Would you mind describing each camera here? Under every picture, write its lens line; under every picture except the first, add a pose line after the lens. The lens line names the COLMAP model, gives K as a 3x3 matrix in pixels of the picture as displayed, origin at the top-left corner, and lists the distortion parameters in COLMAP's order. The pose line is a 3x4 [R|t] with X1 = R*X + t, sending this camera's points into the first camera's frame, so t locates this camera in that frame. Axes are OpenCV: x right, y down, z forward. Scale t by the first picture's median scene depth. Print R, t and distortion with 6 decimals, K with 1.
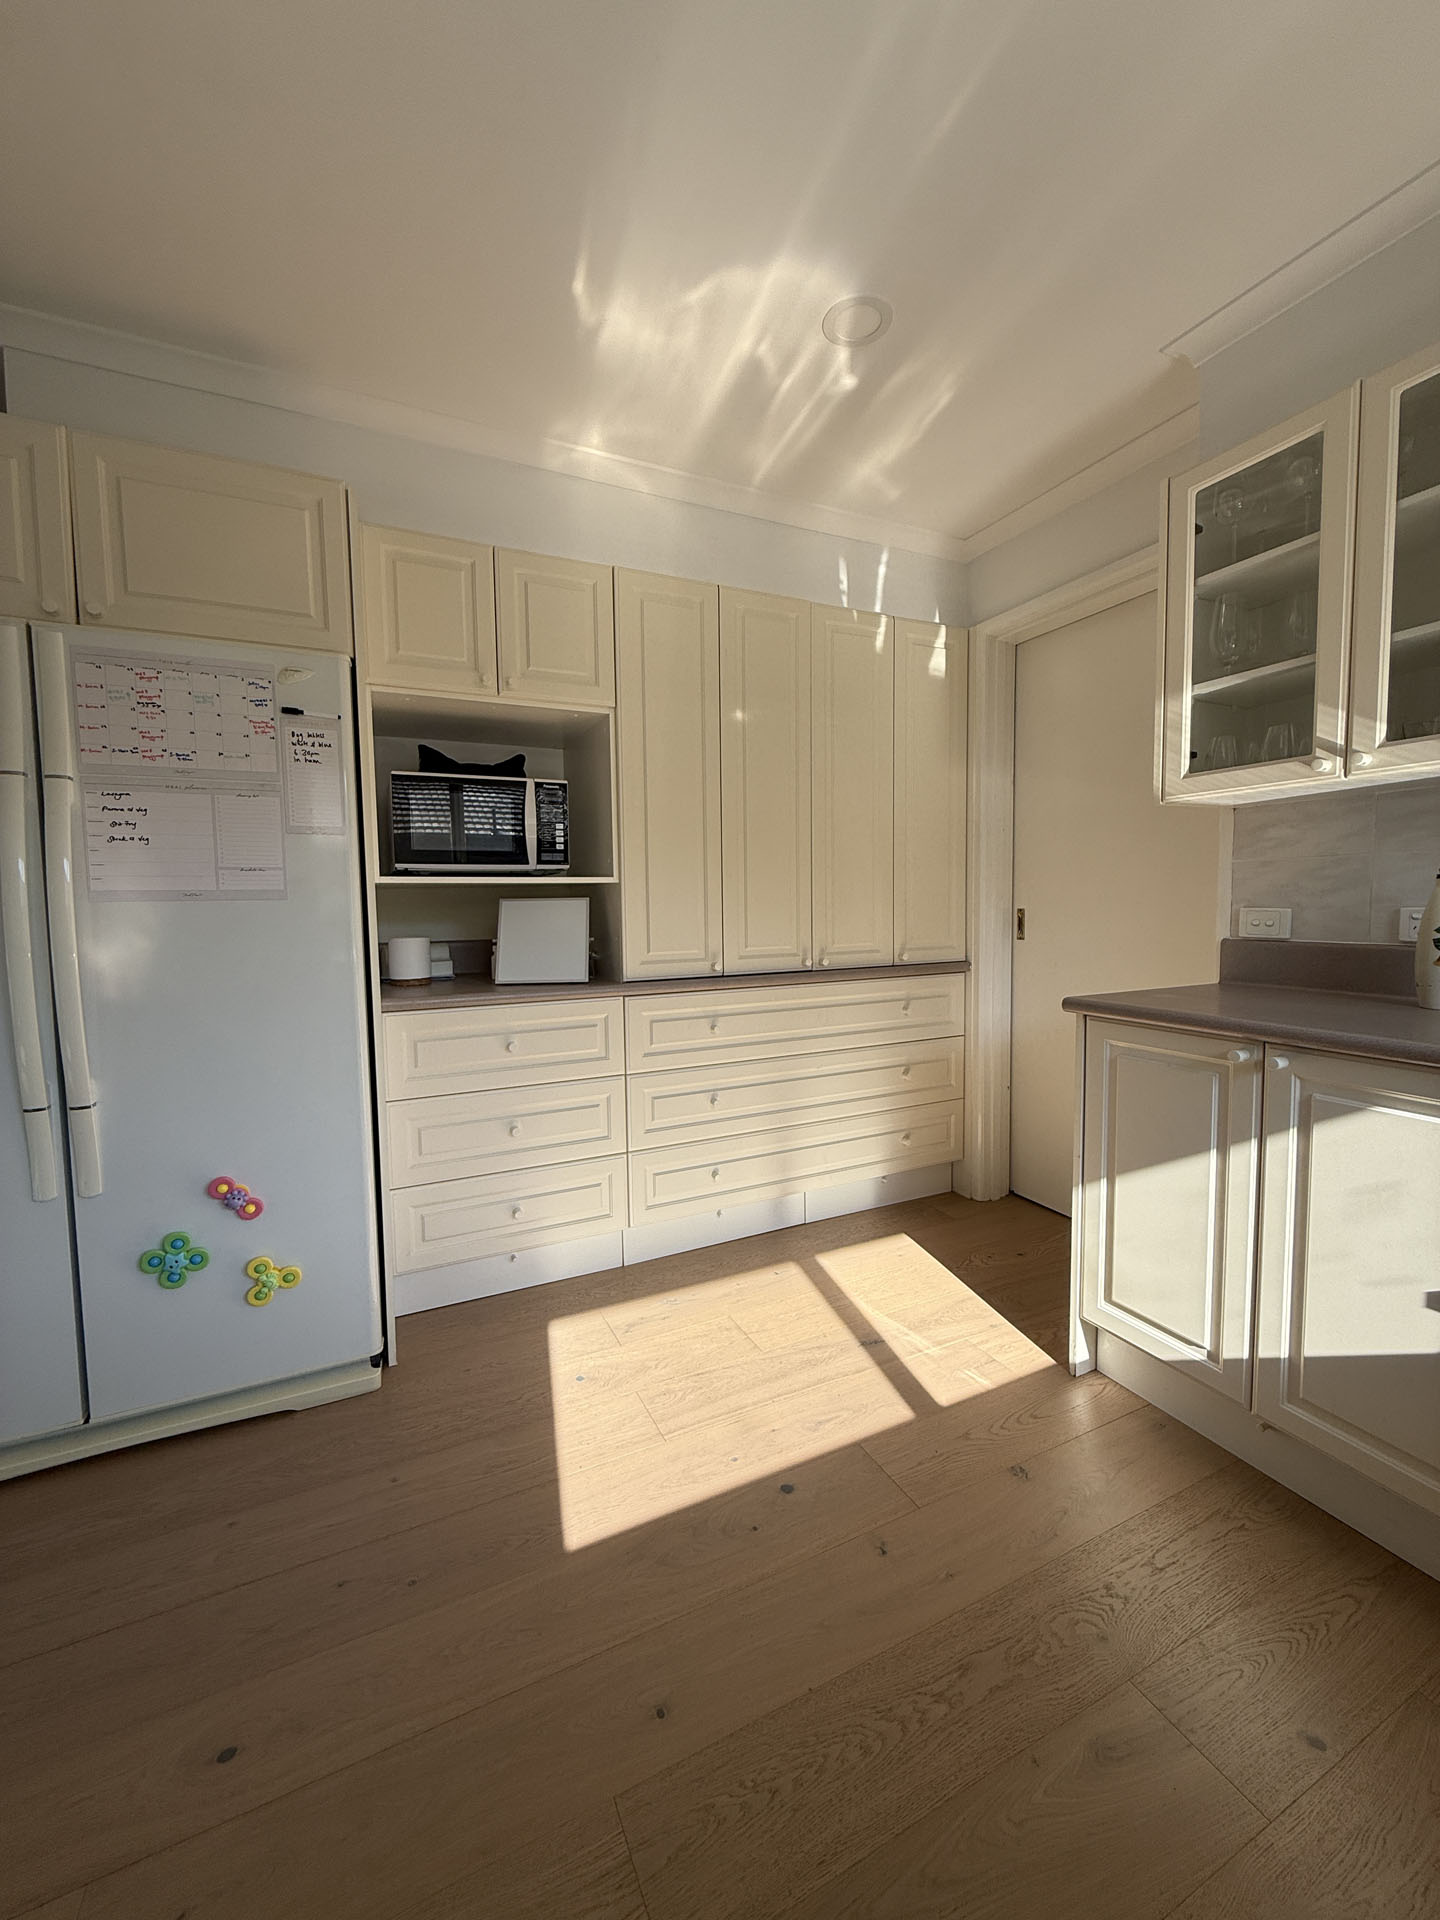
lens RADIAL K [[764.0, 0, 720.2], [0, 764.0, 952.6], [0, 0, 1]] dist [0.000185, -0.000286]
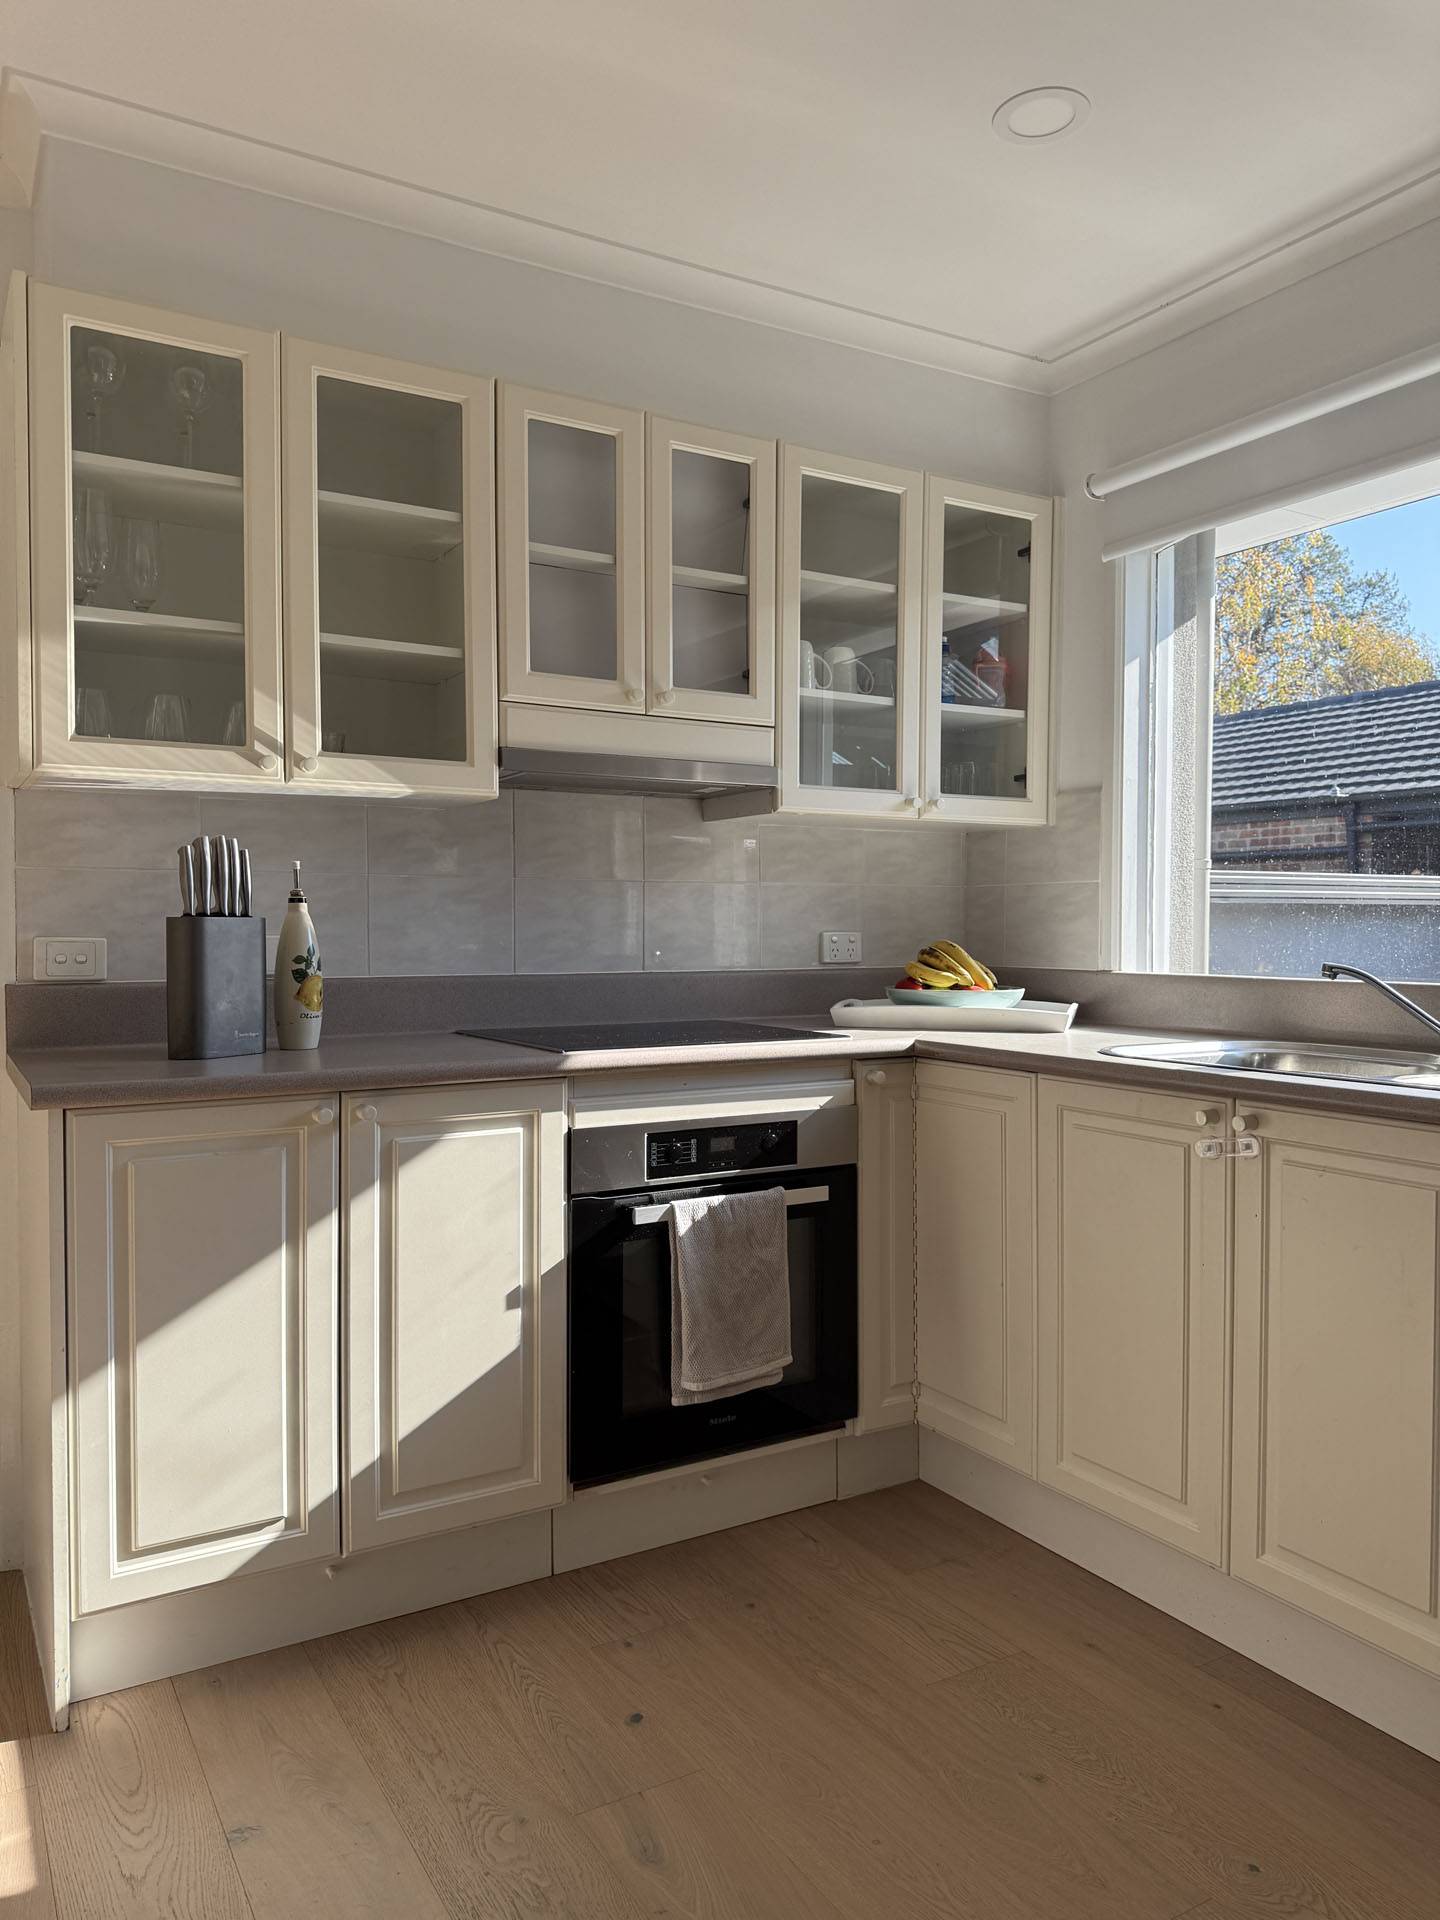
lens RADIAL K [[1347.1, 0, 720.0], [0, 1347.1, 962.5], [0, 0, 1]] dist [0.127506, -0.236899]
pose [[-0.086876, -0.011392, 0.996154, -0.618402], [0.069806, 0.997407, 0.017494, -0.016508], [-0.993770, 0.071058, -0.085855, 0.544400]]
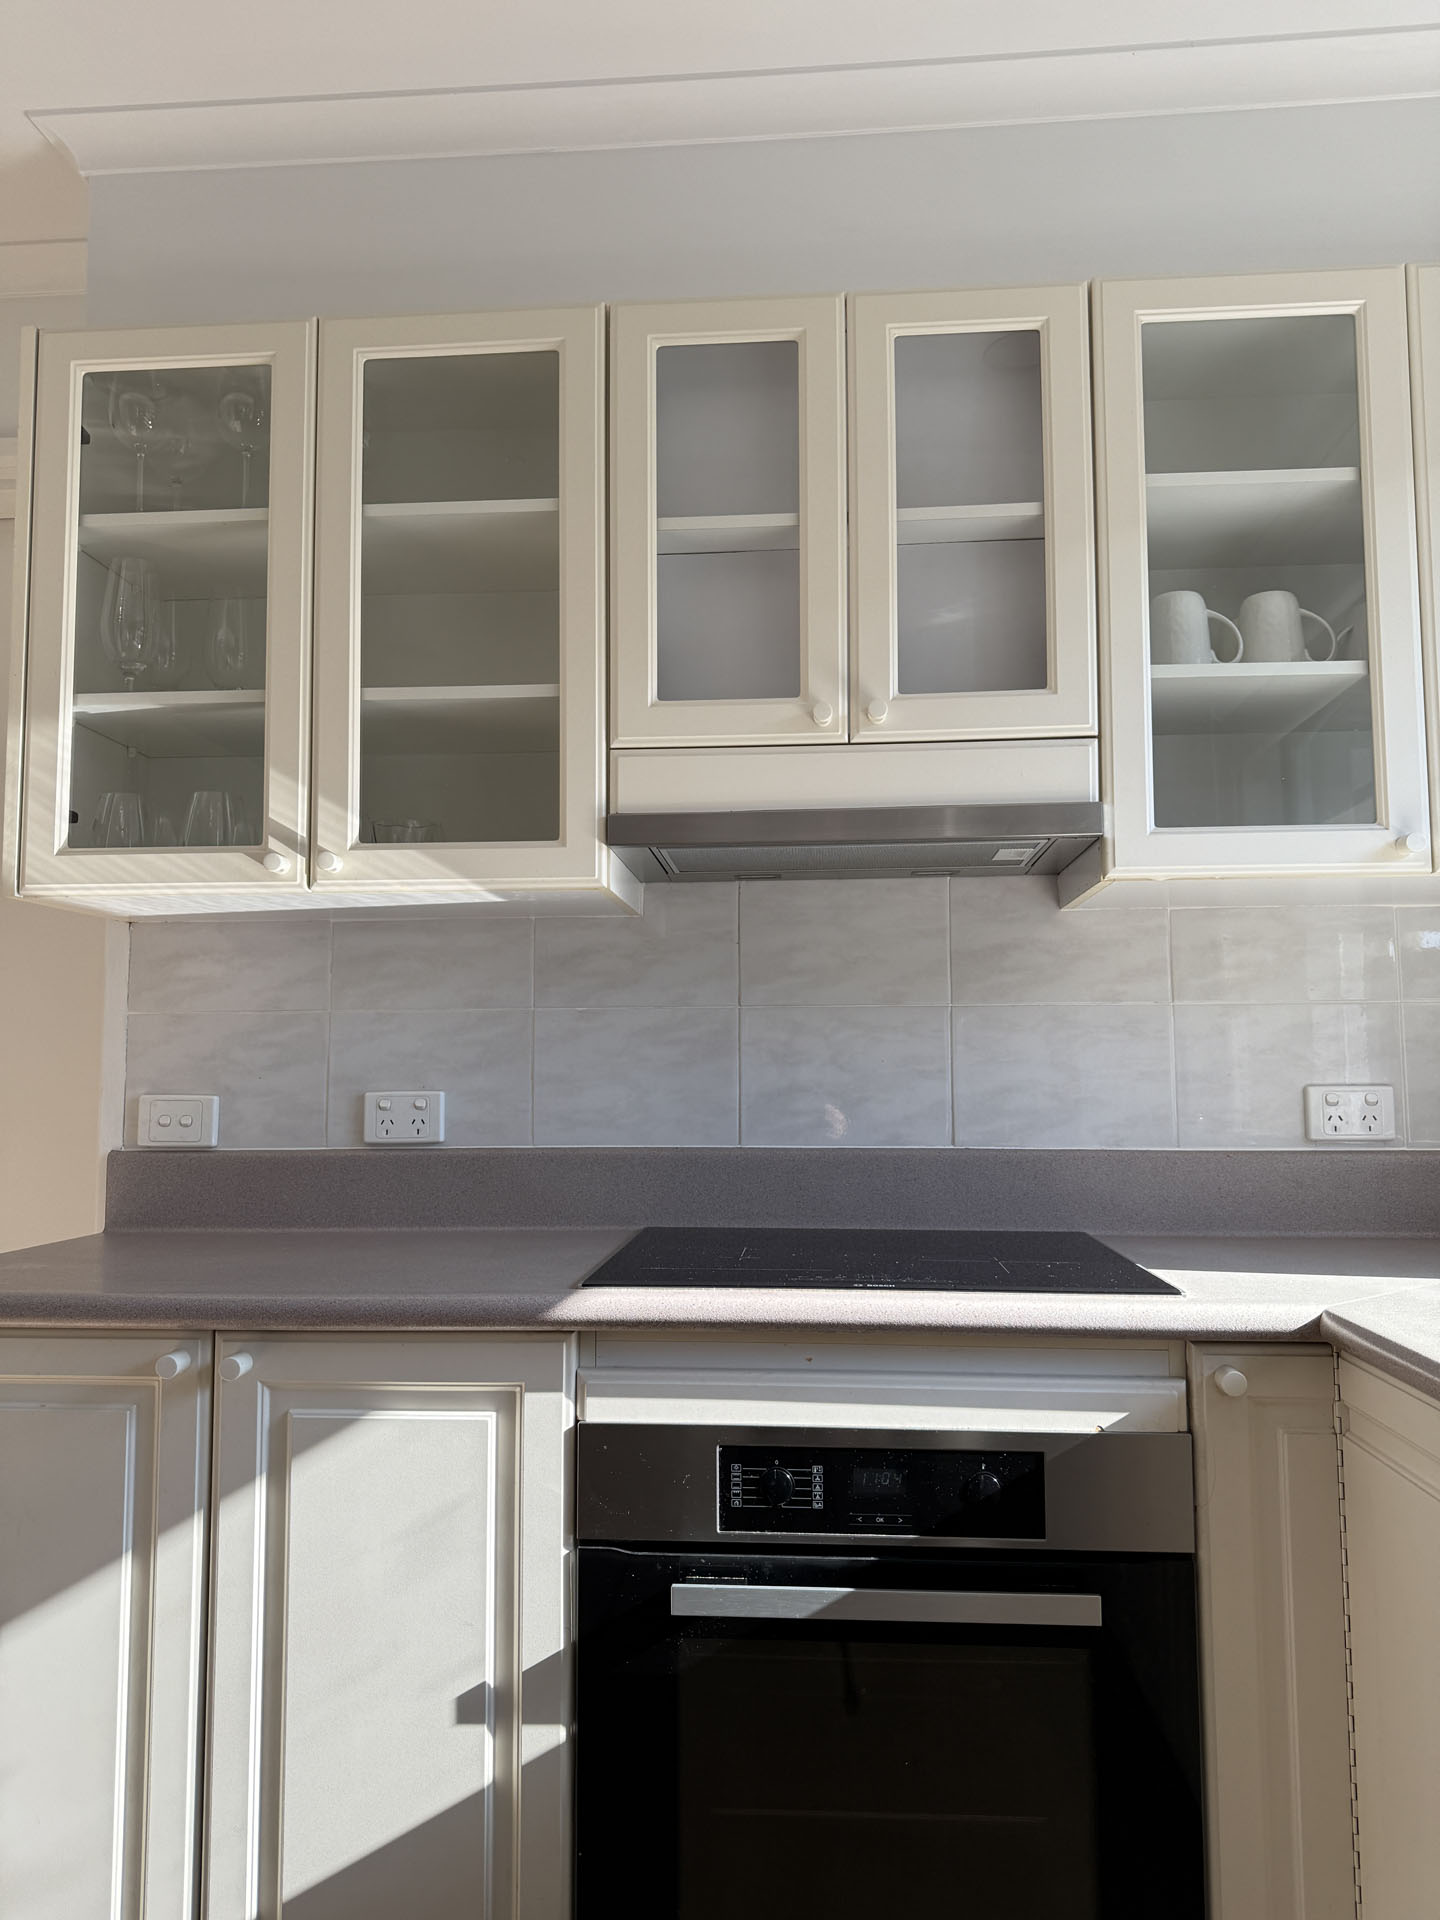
lens RADIAL K [[1347.1, 0, 720.0], [0, 1347.1, 962.5], [0, 0, 1]] dist [0.127506, -0.236899]
pose [[0.499951, 0.084840, 0.861888, 0.008010], [0.056193, 0.989915, -0.130039, 0.000960], [-0.864229, 0.113445, 0.490142, 0.121591]]
